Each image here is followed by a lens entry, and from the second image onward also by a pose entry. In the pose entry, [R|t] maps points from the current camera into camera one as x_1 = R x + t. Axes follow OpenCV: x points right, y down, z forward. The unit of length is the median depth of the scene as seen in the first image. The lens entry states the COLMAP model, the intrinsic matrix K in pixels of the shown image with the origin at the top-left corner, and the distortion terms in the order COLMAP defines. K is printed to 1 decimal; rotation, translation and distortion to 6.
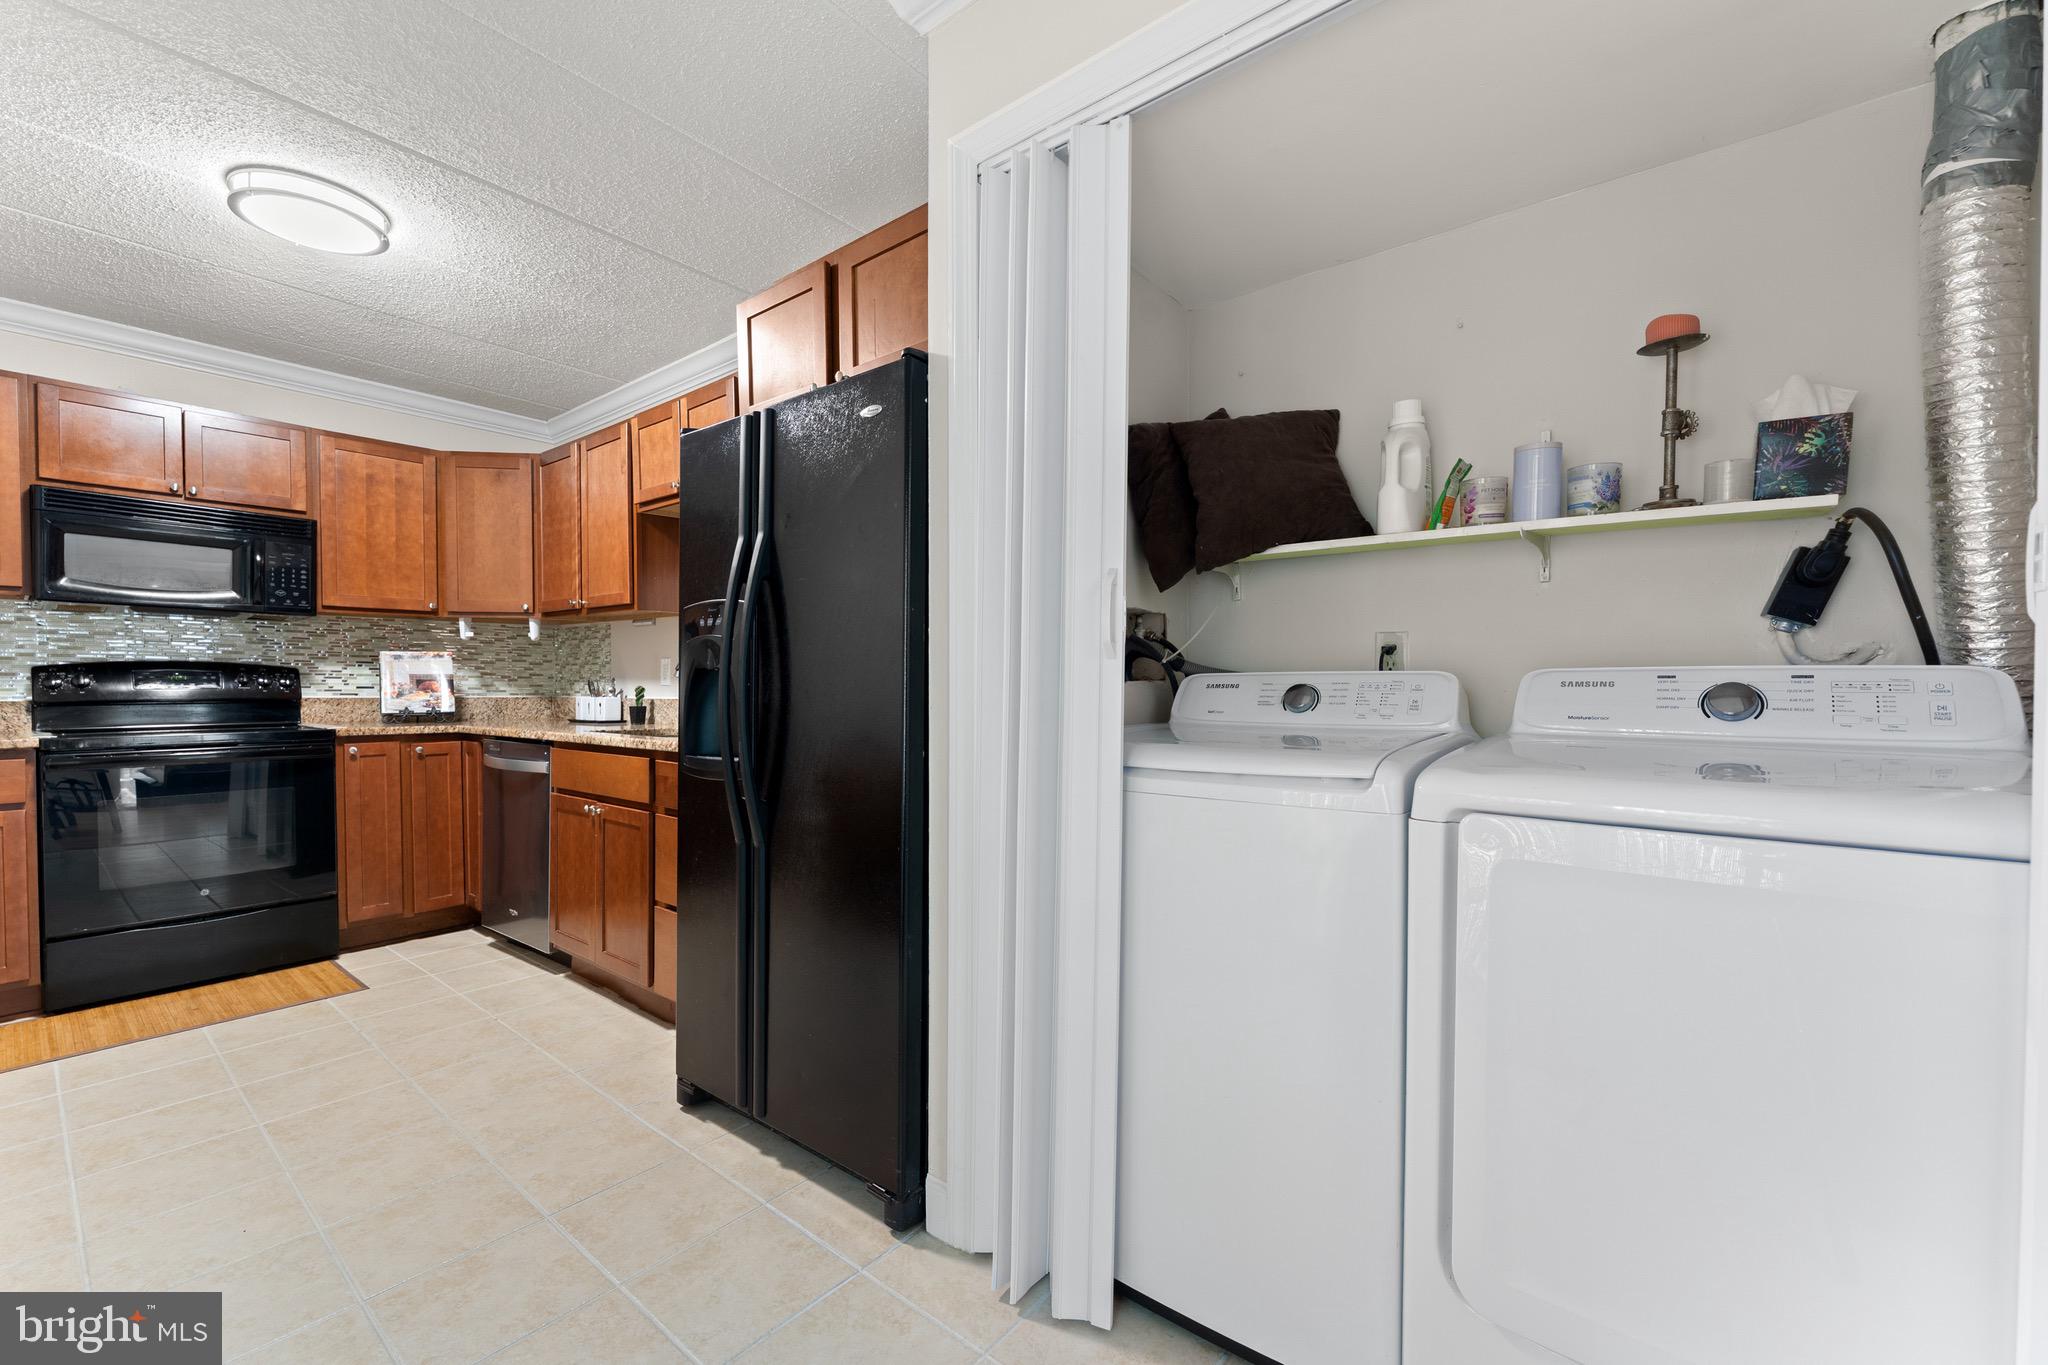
lens RADIAL K [[835.4, 0, 1024.1], [0, 835.4, 706.6], [0, 0, 1]] dist [0.000135, -0.000116]
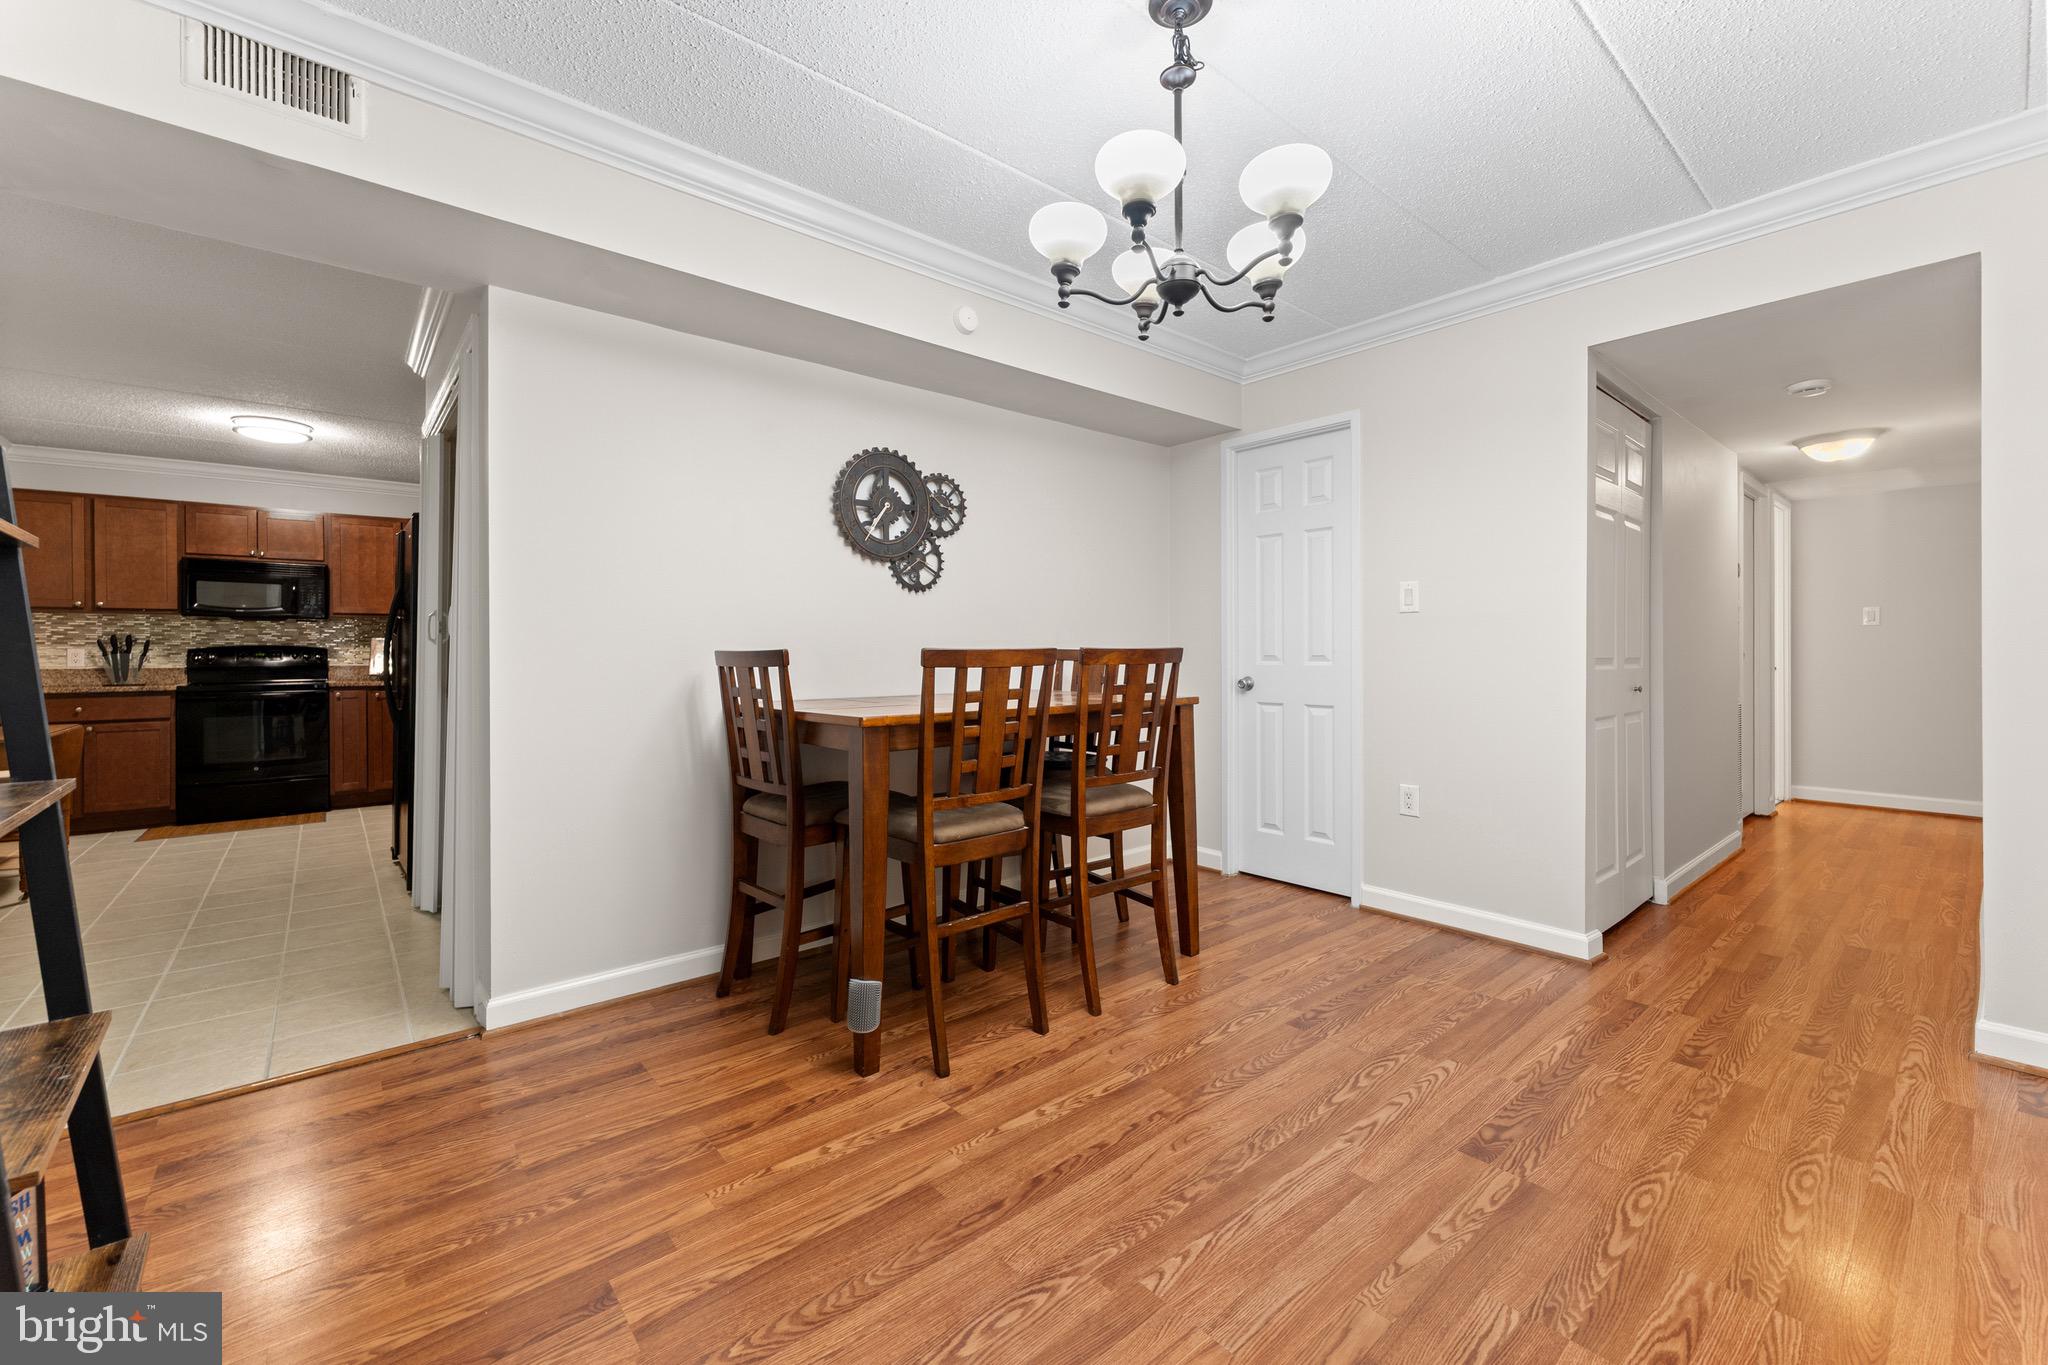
lens RADIAL K [[822.5, 0, 1014.3], [0, 822.5, 659.6], [0, 0, 1]] dist [-0.000307, -0.000109]
pose [[0.982909, -0.008434, -0.183897, 0.894631], [0.004899, 0.999795, -0.019670, 0.018581], [0.184025, 0.018433, 0.982749, -0.439084]]
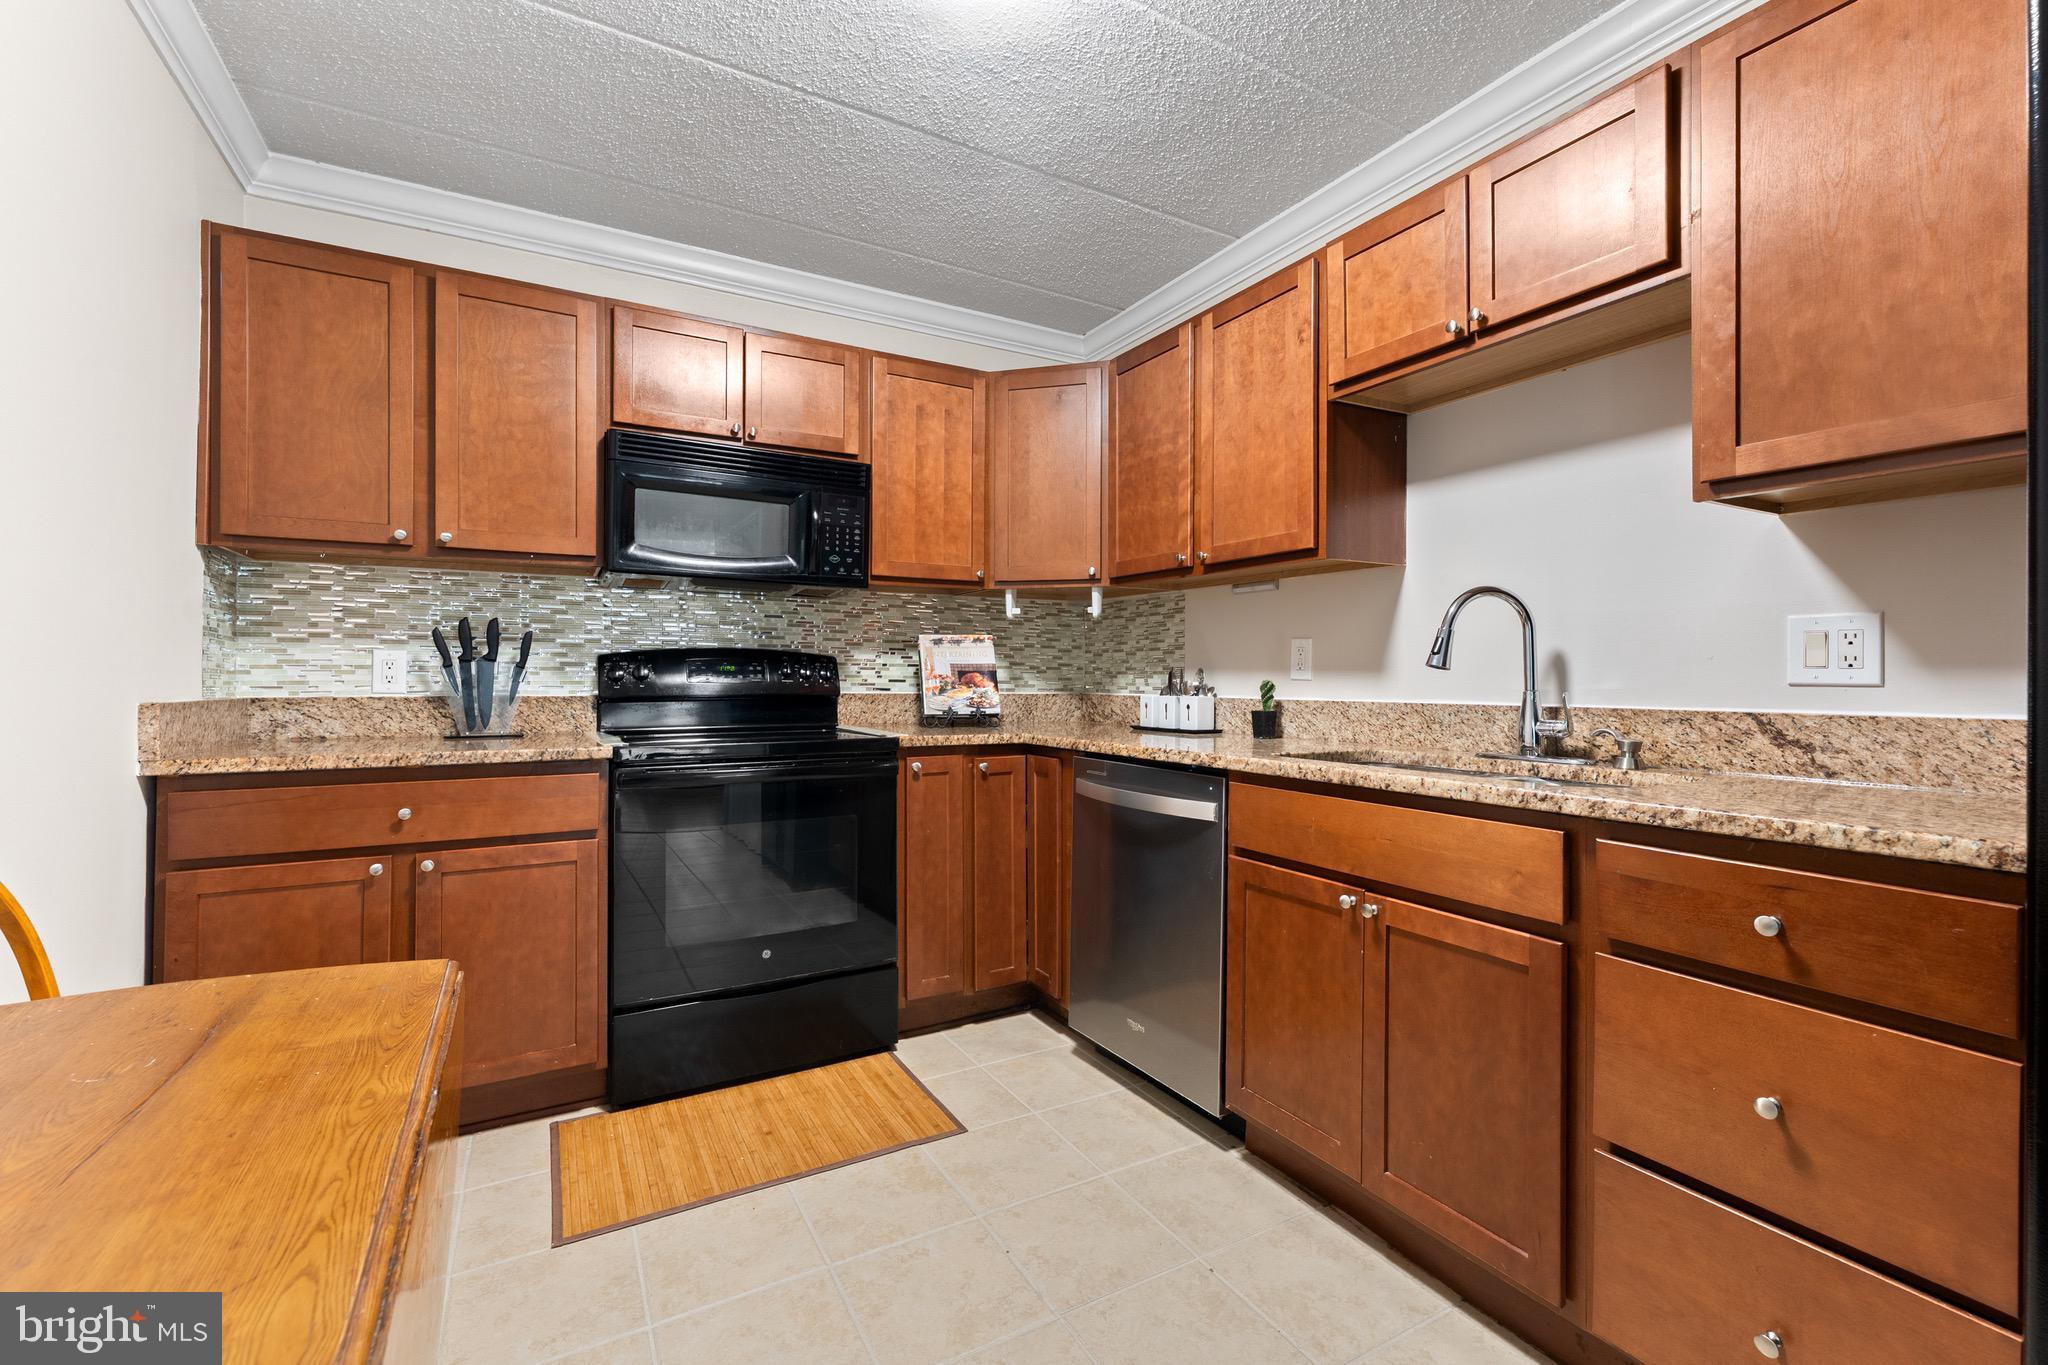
lens RADIAL K [[860.2, 0, 1020.1], [0, 860.2, 685.0], [0, 0, 1]] dist [-0.001034, -0.000142]
pose [[0.928835, 0.006088, -0.370444, -0.417897], [-0.012588, 0.999806, -0.015132, -0.008830], [0.370280, 0.018718, 0.928731, 0.312834]]
